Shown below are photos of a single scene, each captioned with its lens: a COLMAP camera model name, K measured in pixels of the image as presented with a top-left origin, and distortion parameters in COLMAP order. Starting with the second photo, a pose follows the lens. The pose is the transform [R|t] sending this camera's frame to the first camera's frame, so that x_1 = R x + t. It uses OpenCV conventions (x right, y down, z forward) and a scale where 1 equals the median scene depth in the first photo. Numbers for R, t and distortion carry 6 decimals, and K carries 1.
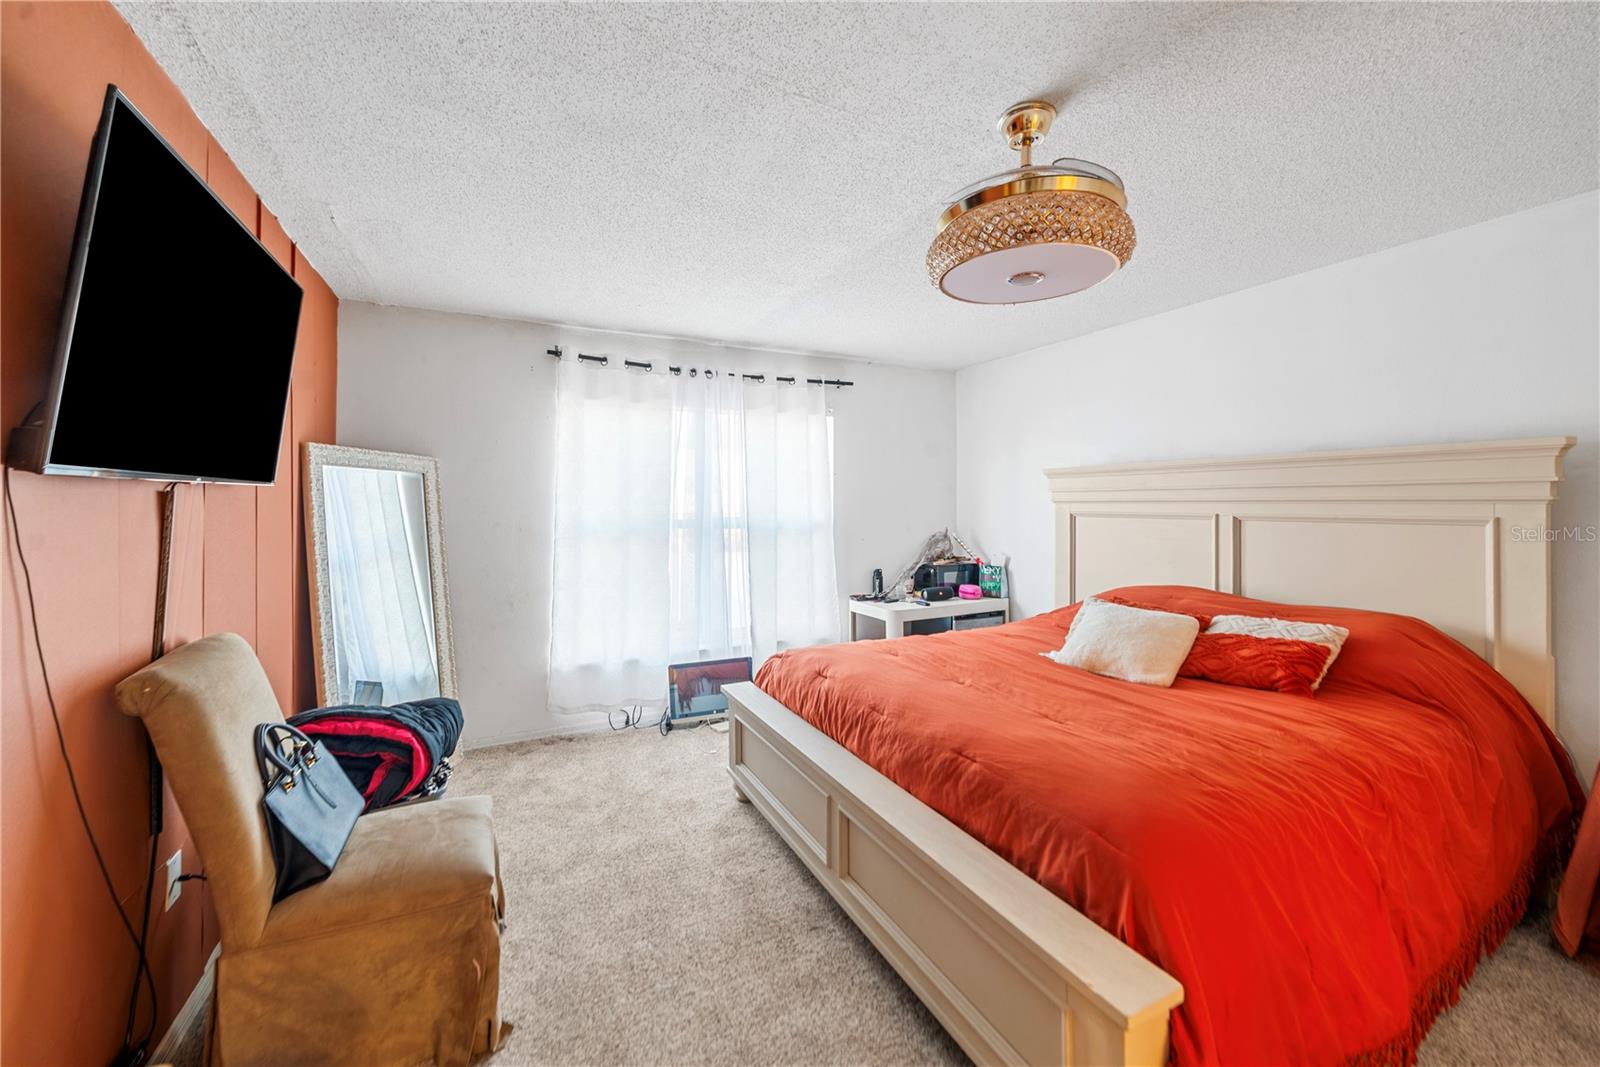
lens RADIAL K [[611.7, 0, 790.7], [0, 611.7, 507.5], [0, 0, 1]] dist [-0.005450, 0.001231]
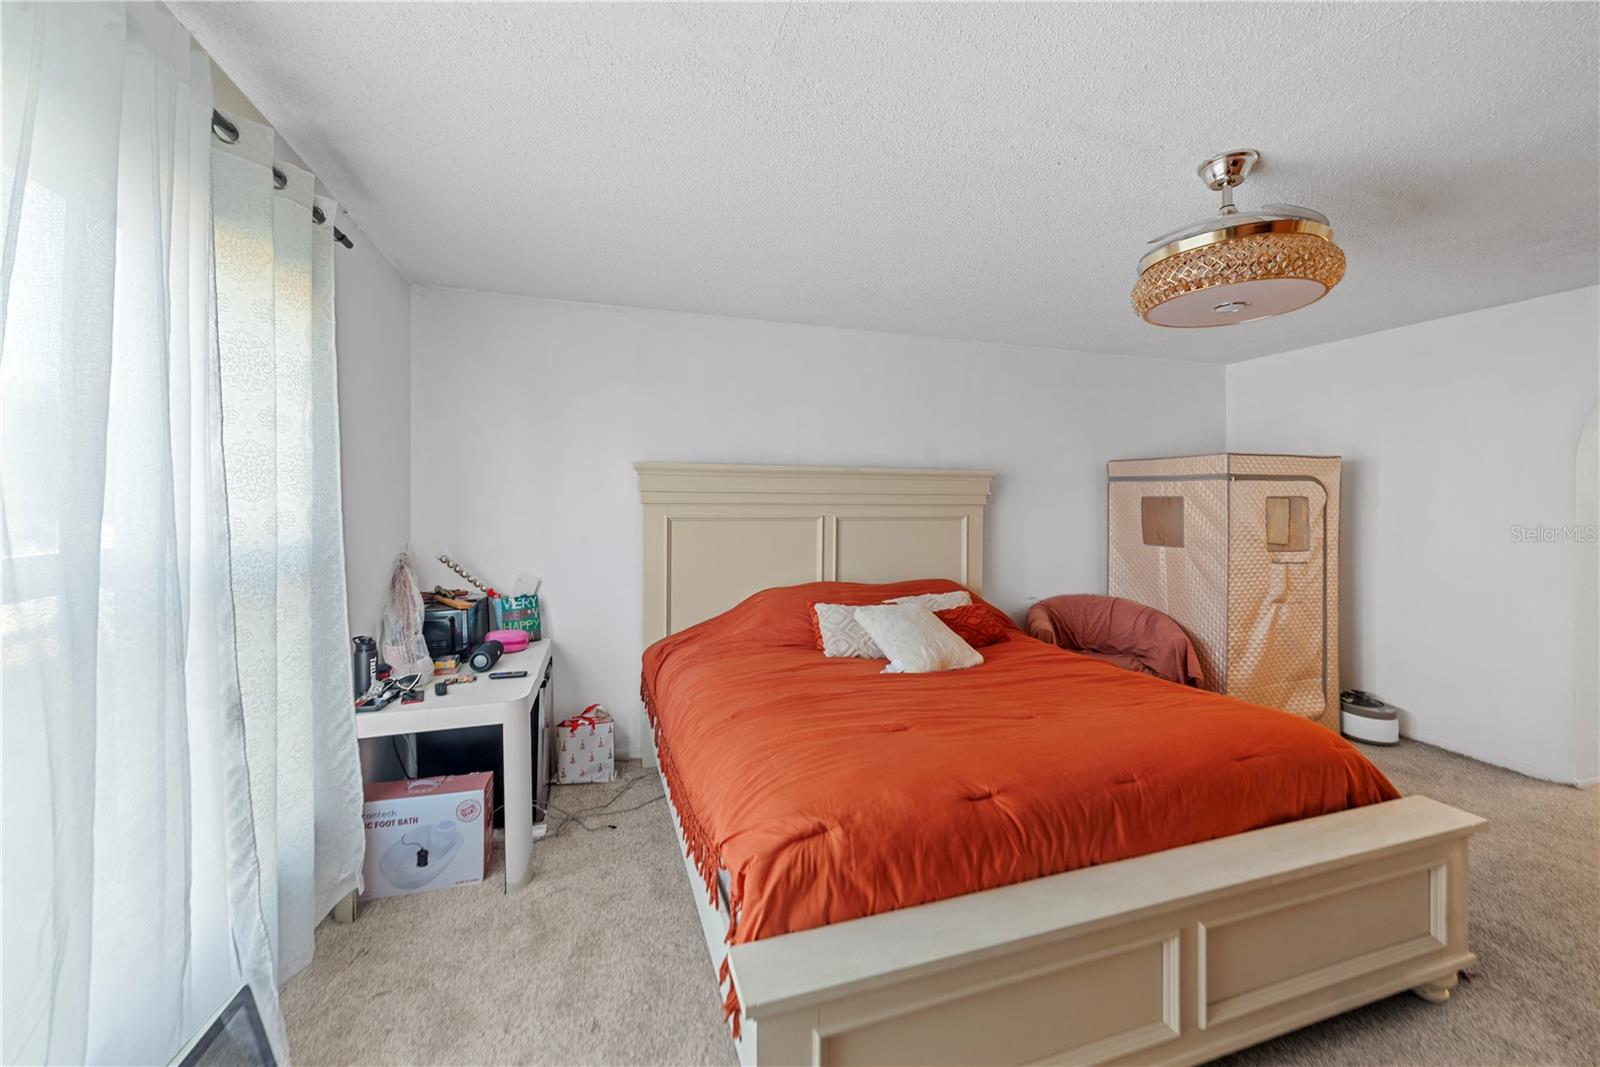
lens RADIAL K [[611.7, 0, 796.1], [0, 611.7, 508.4], [0, 0, 1]] dist [-0.005450, 0.001231]
pose [[0.144617, -0.004850, 0.989476, -0.658789], [0.004871, 0.999979, 0.004190, -0.011917], [-0.989476, 0.004214, 0.144638, 1.278572]]
